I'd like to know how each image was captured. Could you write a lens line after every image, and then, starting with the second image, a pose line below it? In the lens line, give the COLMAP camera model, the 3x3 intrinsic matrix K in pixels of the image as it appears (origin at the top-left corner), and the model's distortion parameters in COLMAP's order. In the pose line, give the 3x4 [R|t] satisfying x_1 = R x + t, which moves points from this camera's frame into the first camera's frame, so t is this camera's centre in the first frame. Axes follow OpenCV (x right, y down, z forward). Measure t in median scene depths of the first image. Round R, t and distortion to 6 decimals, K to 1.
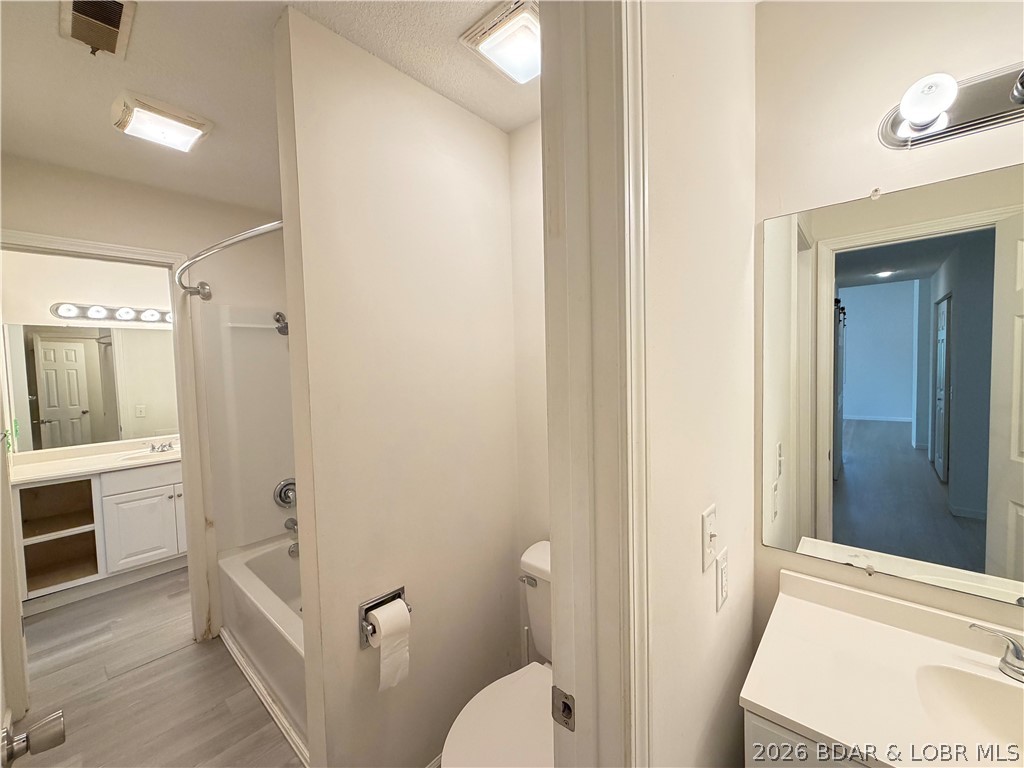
lens RADIAL K [[410.0, 0, 511.2], [0, 410.0, 384.3], [0, 0, 1]] dist [0.000467, -0.000069]
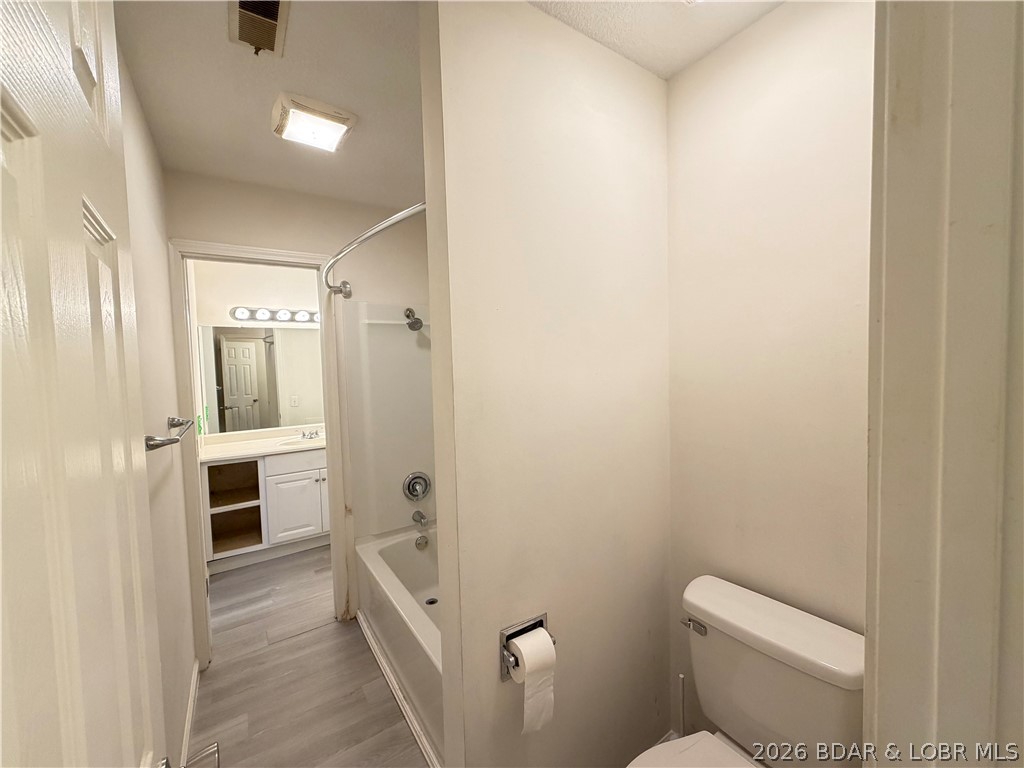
lens RADIAL K [[410.0, 0, 511.8], [0, 410.0, 385.6], [0, 0, 1]] dist [0.000467, -0.000069]
pose [[0.969232, 0.014582, -0.245717, -0.075531], [-0.011720, 0.999845, 0.013109, -0.000816], [0.245870, -0.009826, 0.969253, 0.085642]]
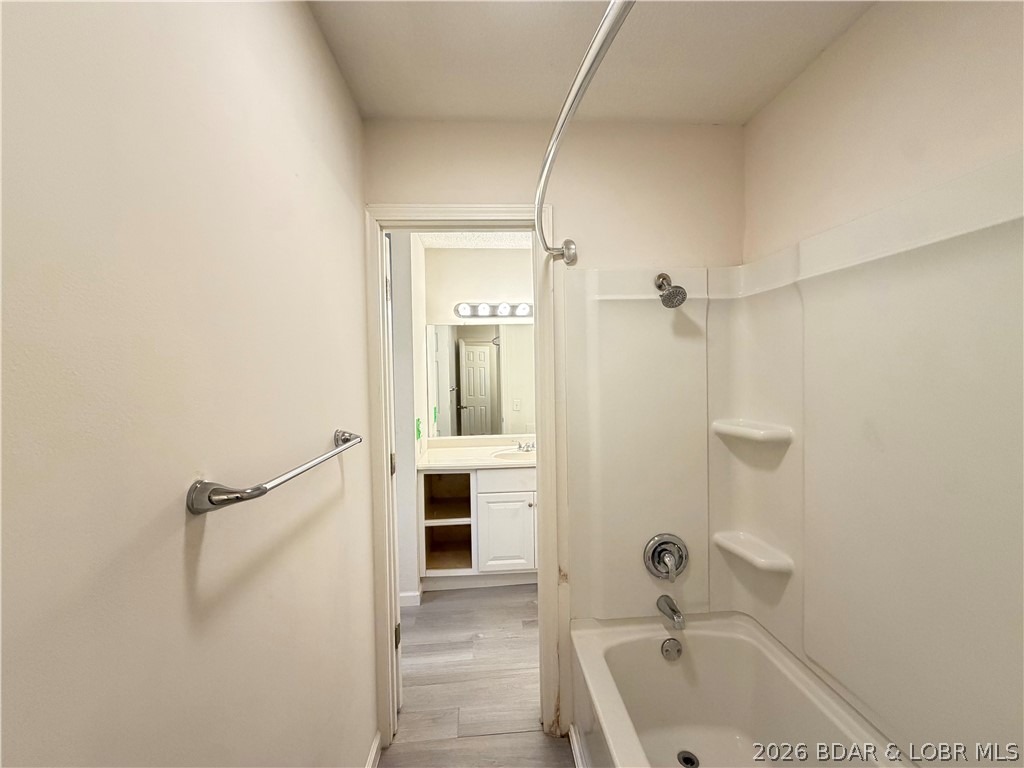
lens RADIAL K [[410.0, 0, 509.8], [0, 410.0, 385.5], [0, 0, 1]] dist [0.000467, -0.000069]
pose [[0.713111, 0.034492, -0.700202, -0.313808], [-0.035025, 0.999295, 0.013554, -0.001356], [0.700175, 0.014859, 0.713816, 0.420629]]
